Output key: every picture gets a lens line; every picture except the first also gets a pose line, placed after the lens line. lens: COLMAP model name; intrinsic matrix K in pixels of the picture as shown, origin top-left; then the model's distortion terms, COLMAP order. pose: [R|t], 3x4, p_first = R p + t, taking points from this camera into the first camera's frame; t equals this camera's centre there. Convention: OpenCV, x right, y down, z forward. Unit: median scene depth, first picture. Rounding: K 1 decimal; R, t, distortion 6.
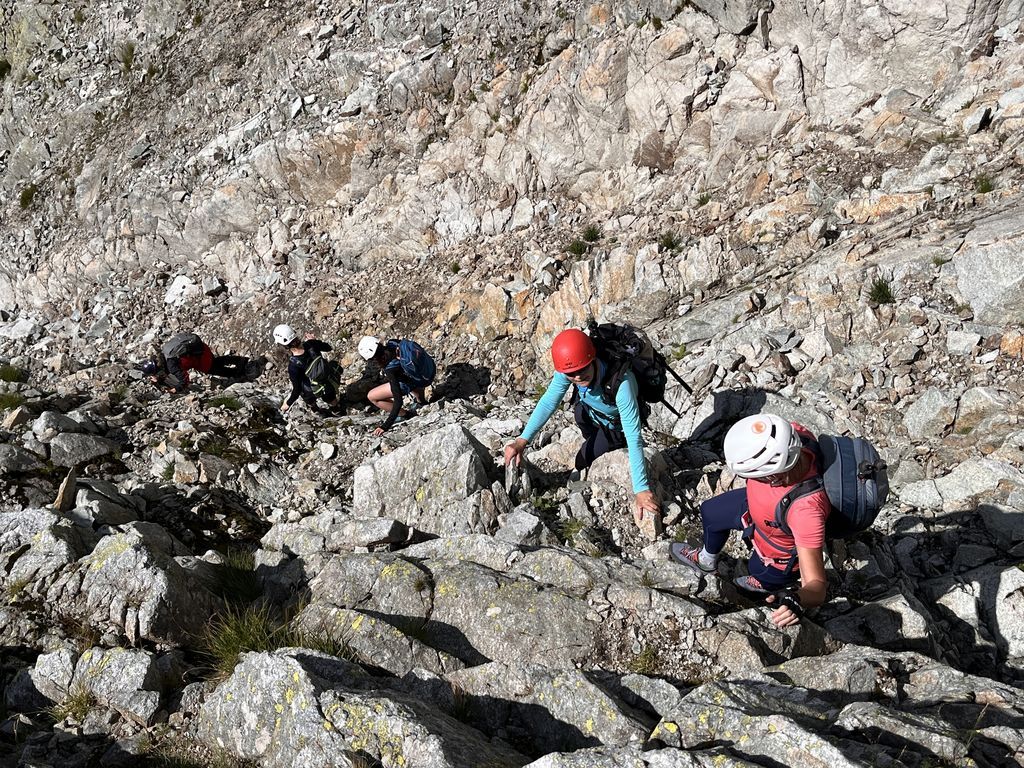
lens RADIAL K [[1105.5, 0, 512.2], [0, 1105.5, 384.5], [0, 0, 1]] dist [-0.023363, 0.000000]
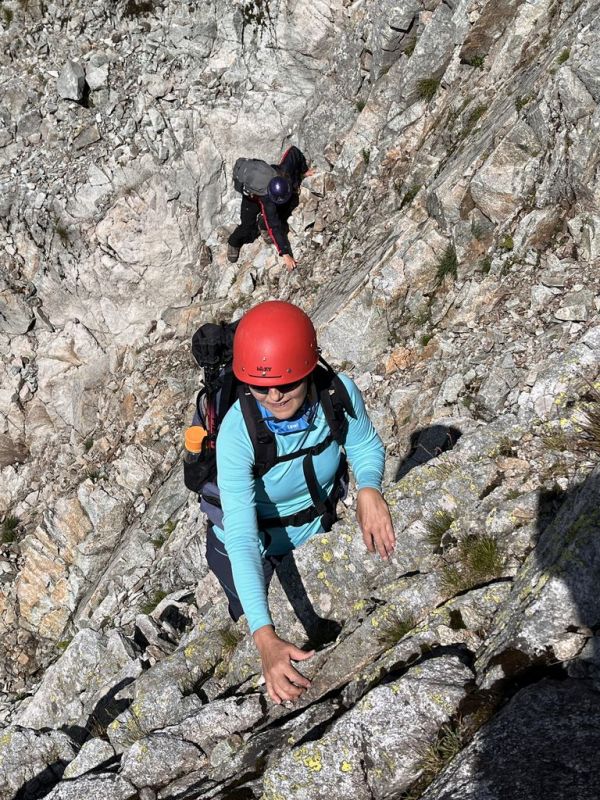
lens RADIAL K [[1002.9, 0, 300.5], [0, 1002.9, 399.8], [0, 0, 1]] dist [0.039505, 0.000000]
pose [[0.748586, -0.435487, 0.499970, -0.177463], [0.559566, 0.819449, -0.124054, 0.057026], [-0.355676, 0.372631, 0.857112, -0.036016]]
